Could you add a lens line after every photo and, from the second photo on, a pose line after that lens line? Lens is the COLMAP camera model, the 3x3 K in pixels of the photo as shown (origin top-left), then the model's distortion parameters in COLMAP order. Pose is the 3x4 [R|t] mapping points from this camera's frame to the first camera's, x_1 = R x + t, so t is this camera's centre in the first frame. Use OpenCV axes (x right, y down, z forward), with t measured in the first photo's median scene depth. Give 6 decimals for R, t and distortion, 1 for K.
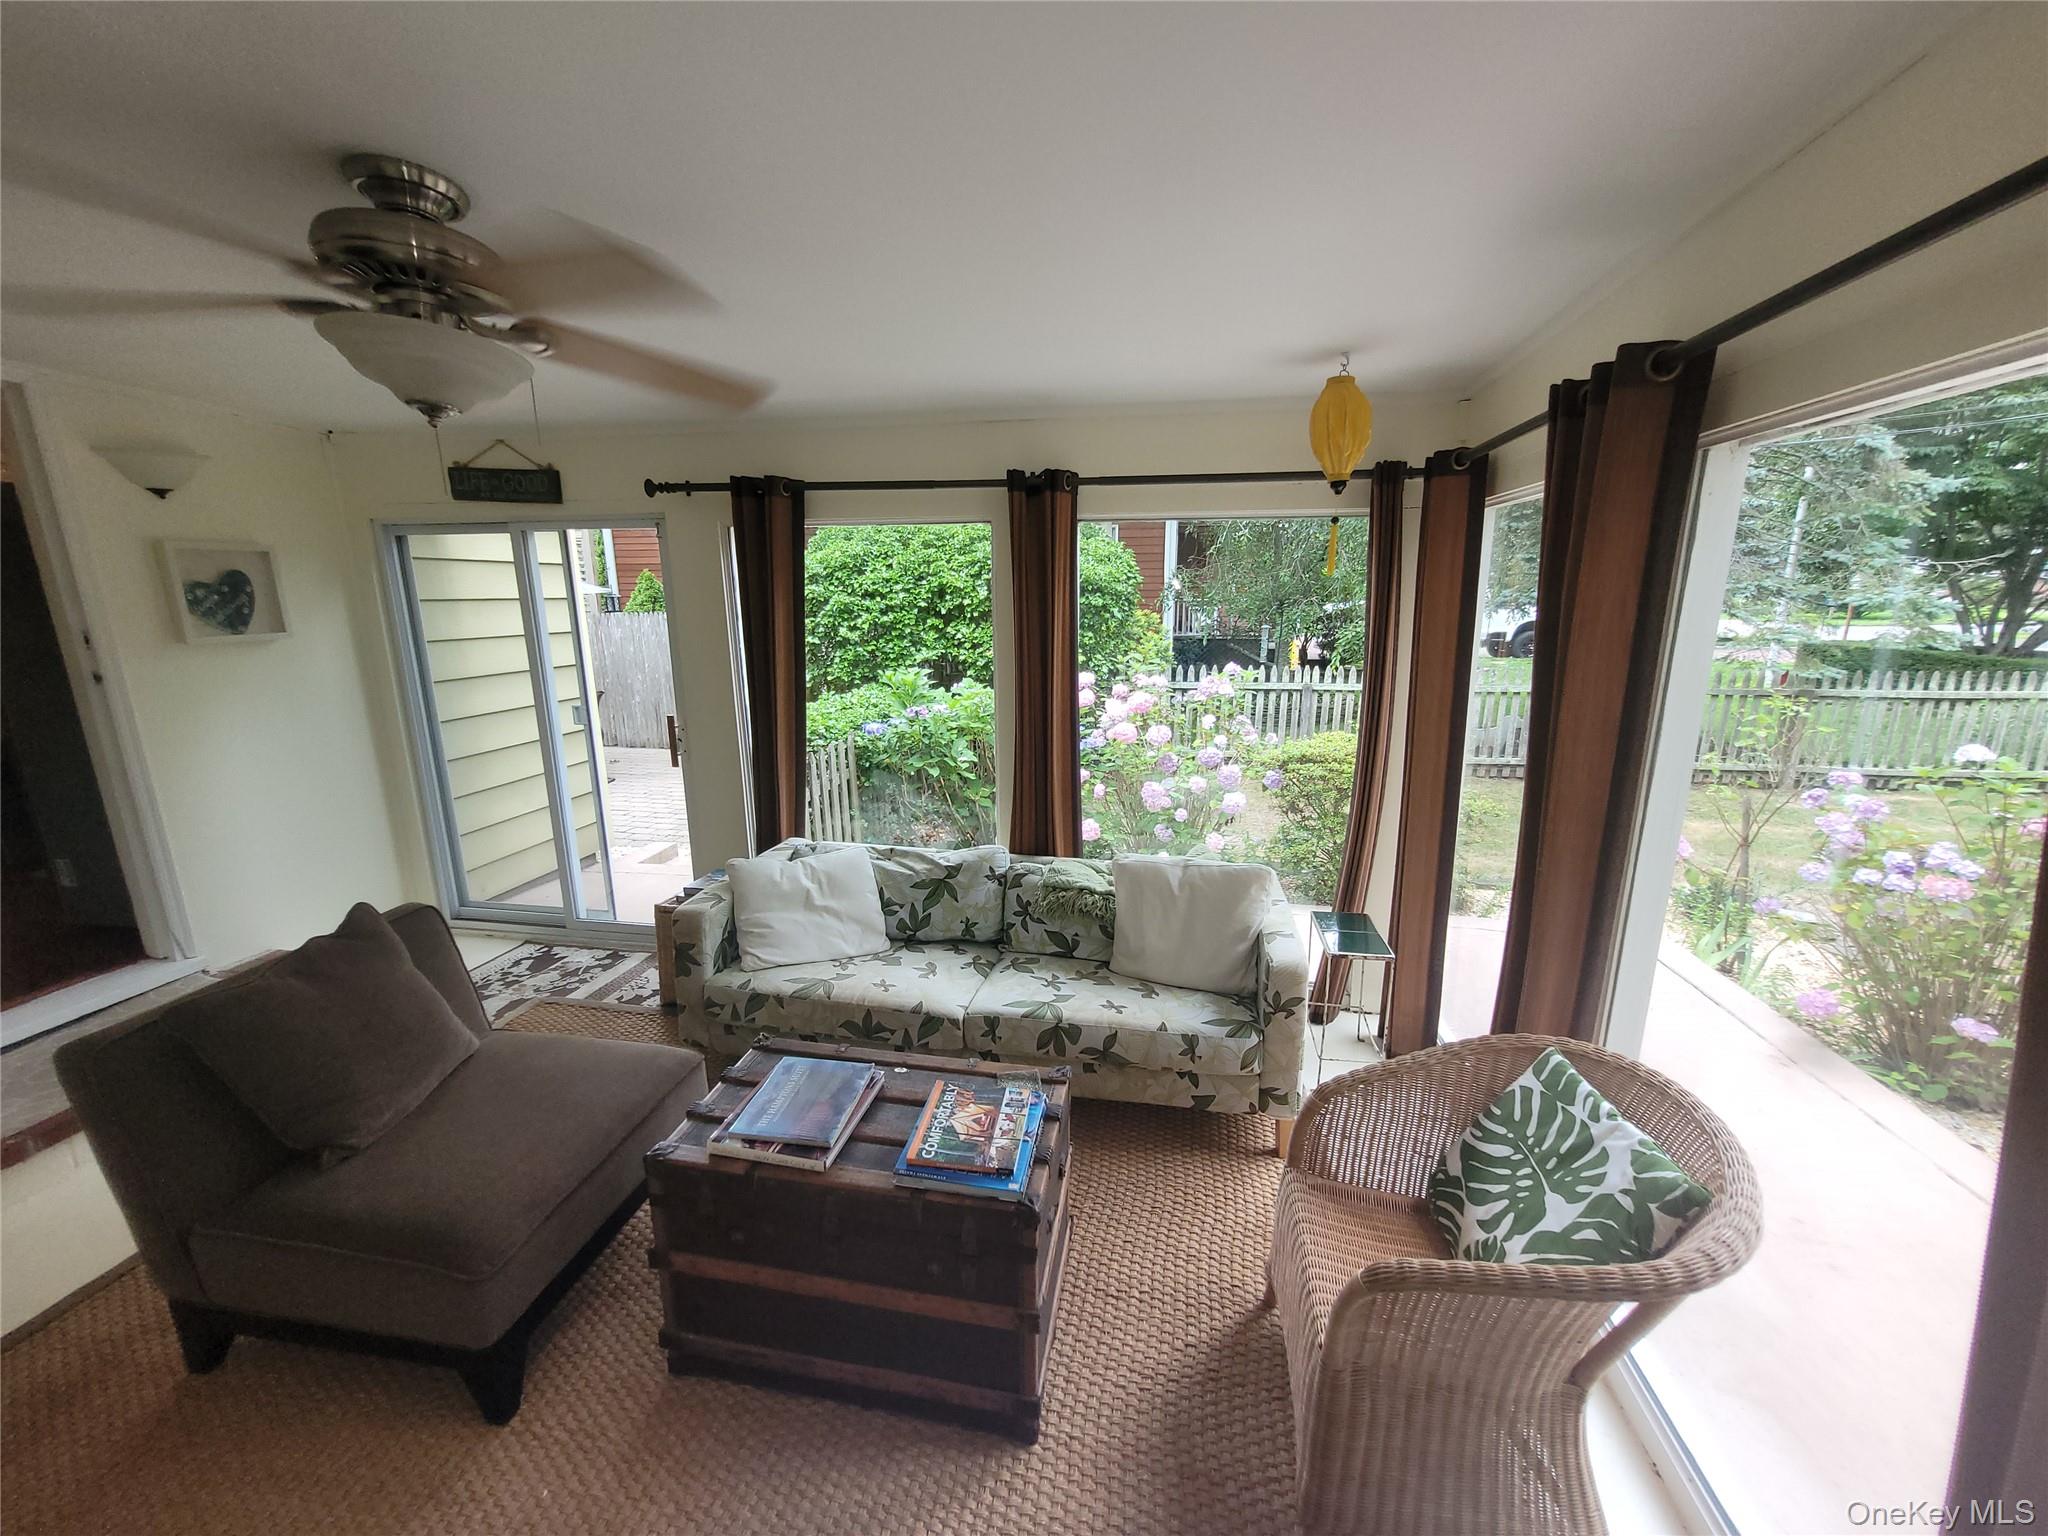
lens RADIAL K [[806.3, 0, 1024.0], [0, 806.3, 768.0], [0, 0, 1]] dist [-0.001420, -0.000210]
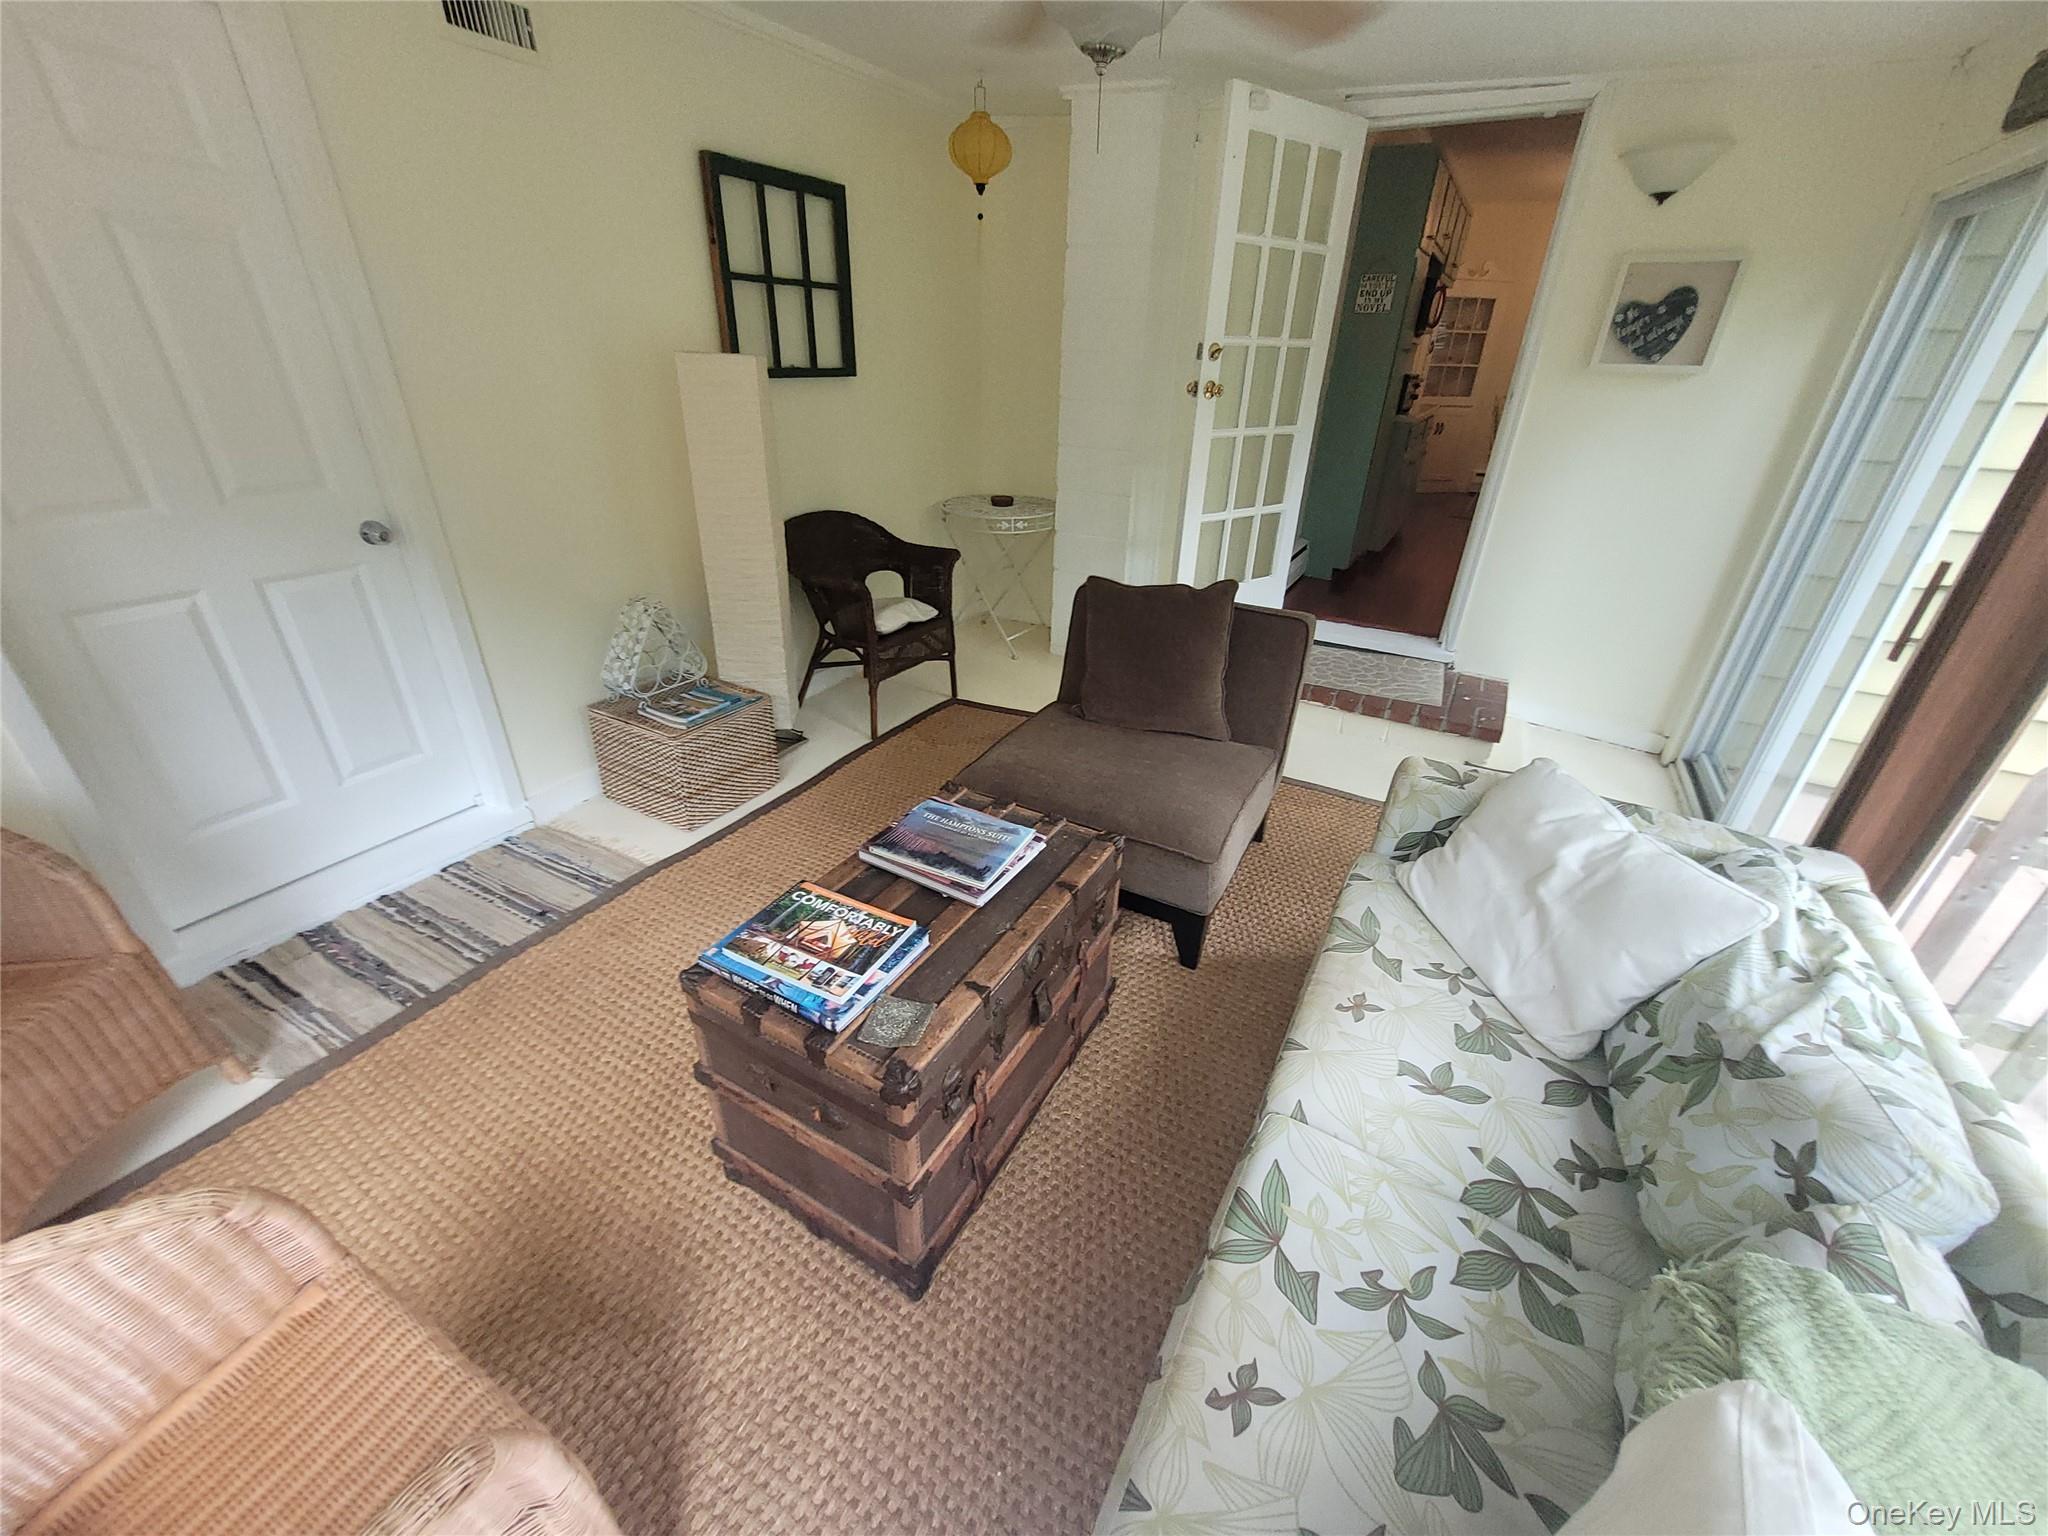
lens RADIAL K [[806.3, 0, 1024.0], [0, 806.3, 768.0], [0, 0, 1]] dist [-0.001420, -0.000210]
pose [[-0.322854, 0.437073, -0.839483, 0.317475], [-0.227870, 0.824994, 0.517165, -0.119245], [0.918608, 0.358262, -0.166757, 0.810922]]
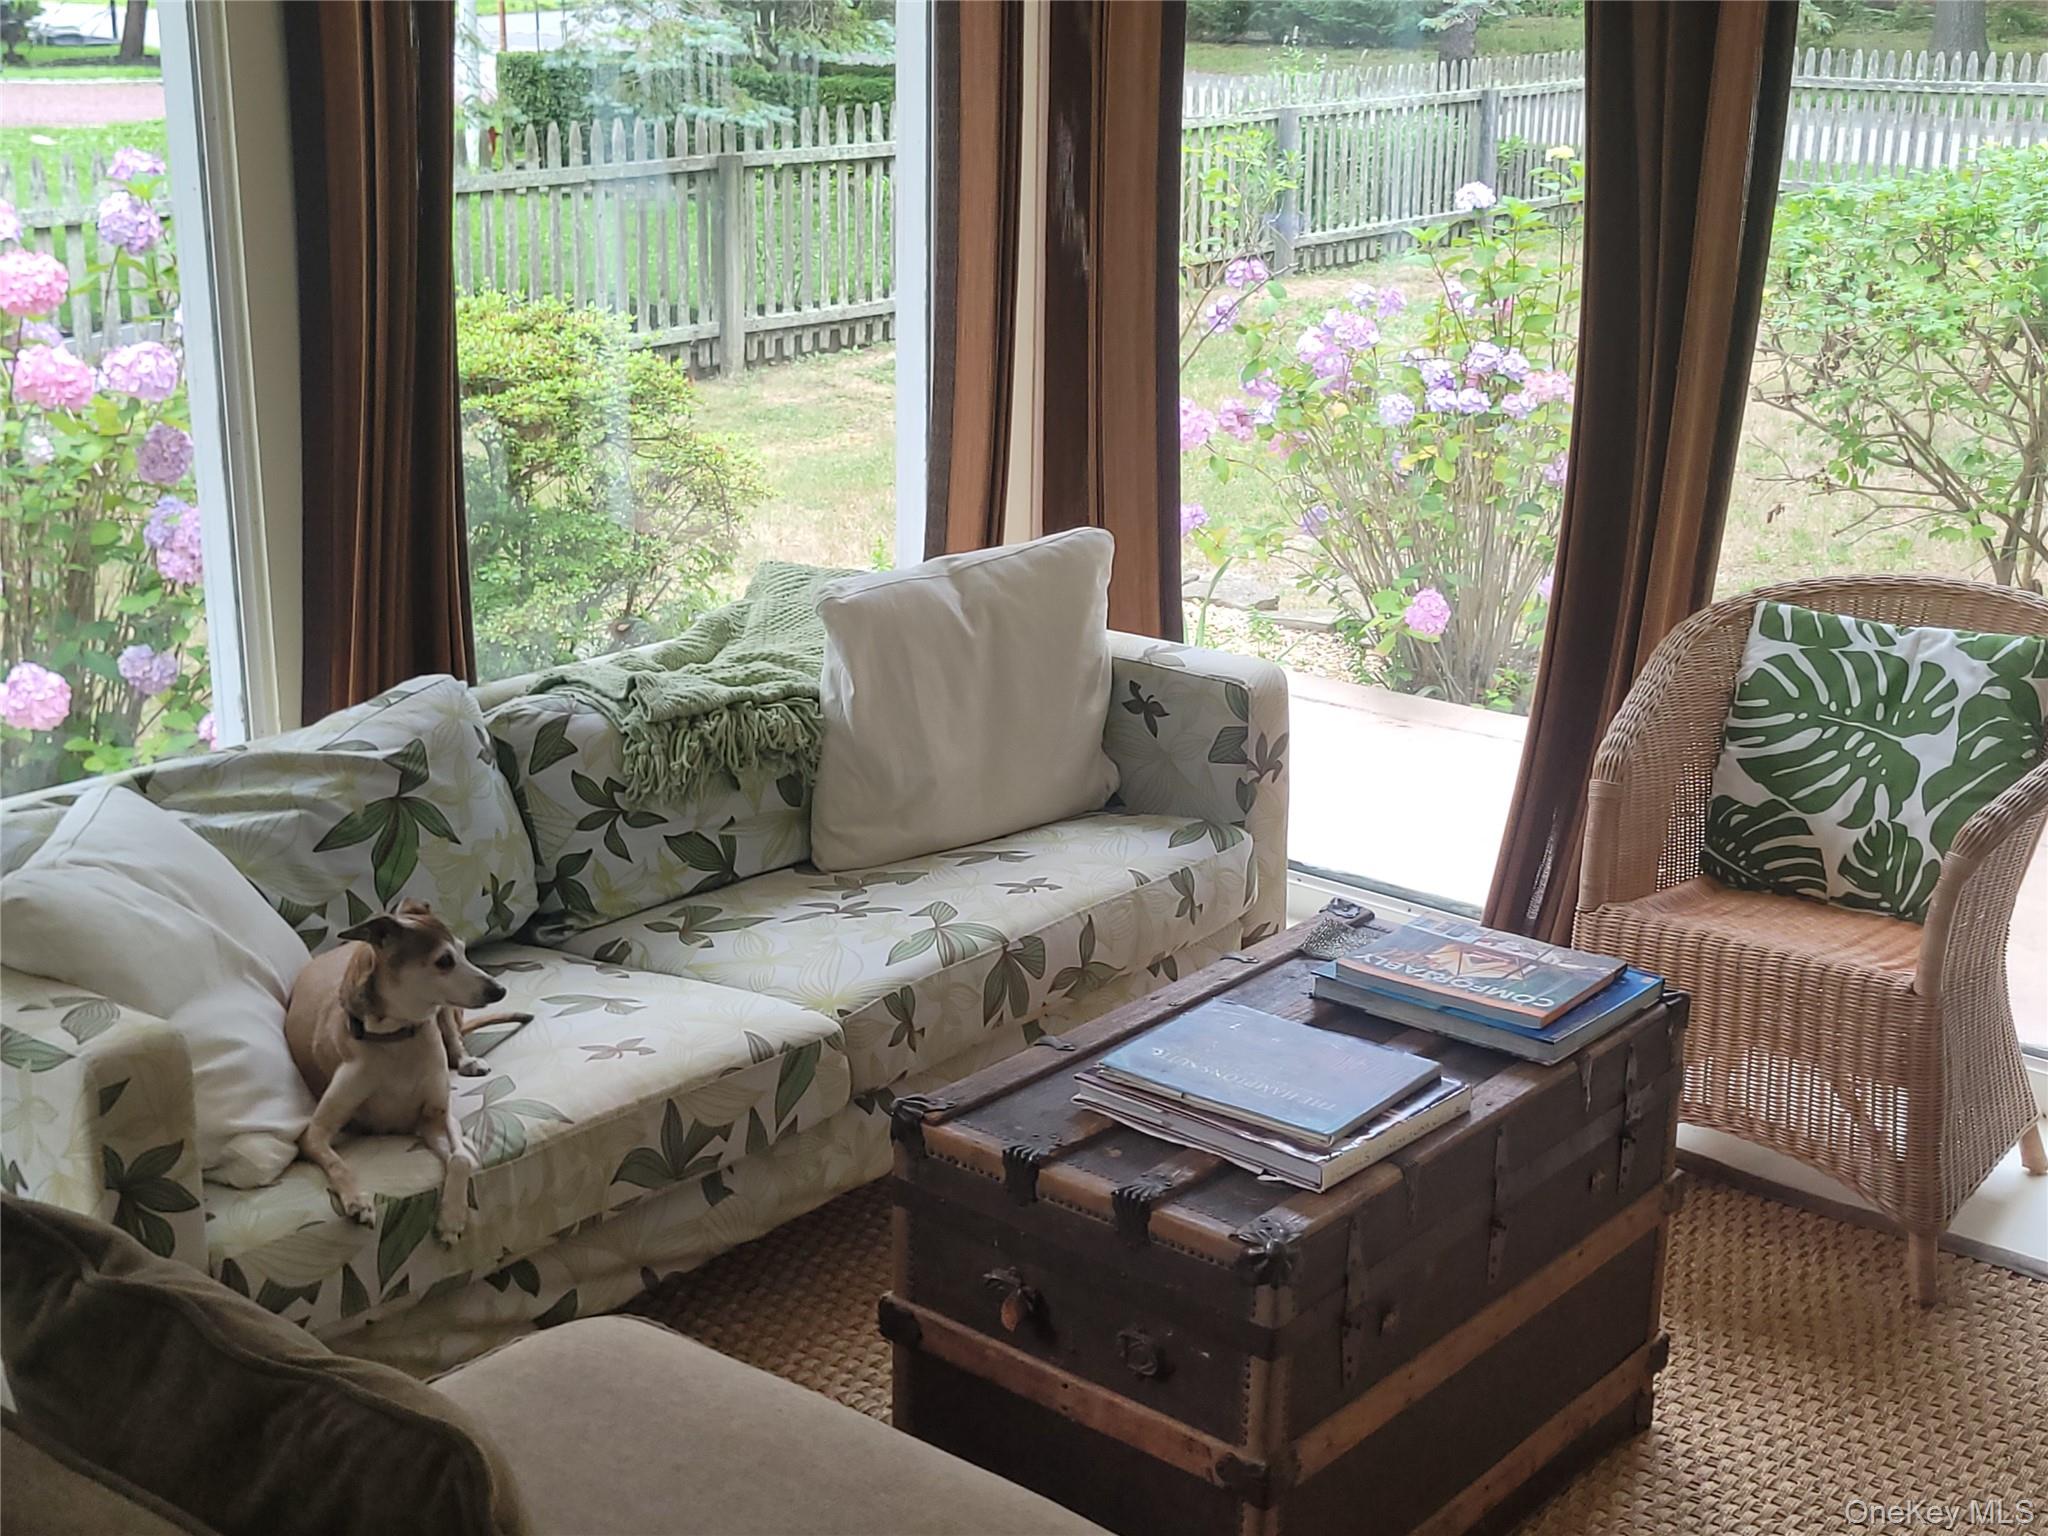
lens RADIAL K [[2654.0, 0, 1024.0], [0, 2654.0, 768.0], [0, 0, 1]] dist [0.025423, 0.044670]
pose [[0.481596, -0.252208, 0.839319, -1.055227], [0.175472, 0.966053, 0.189606, -0.046633], [-0.858647, 0.055963, 0.509503, 0.228393]]
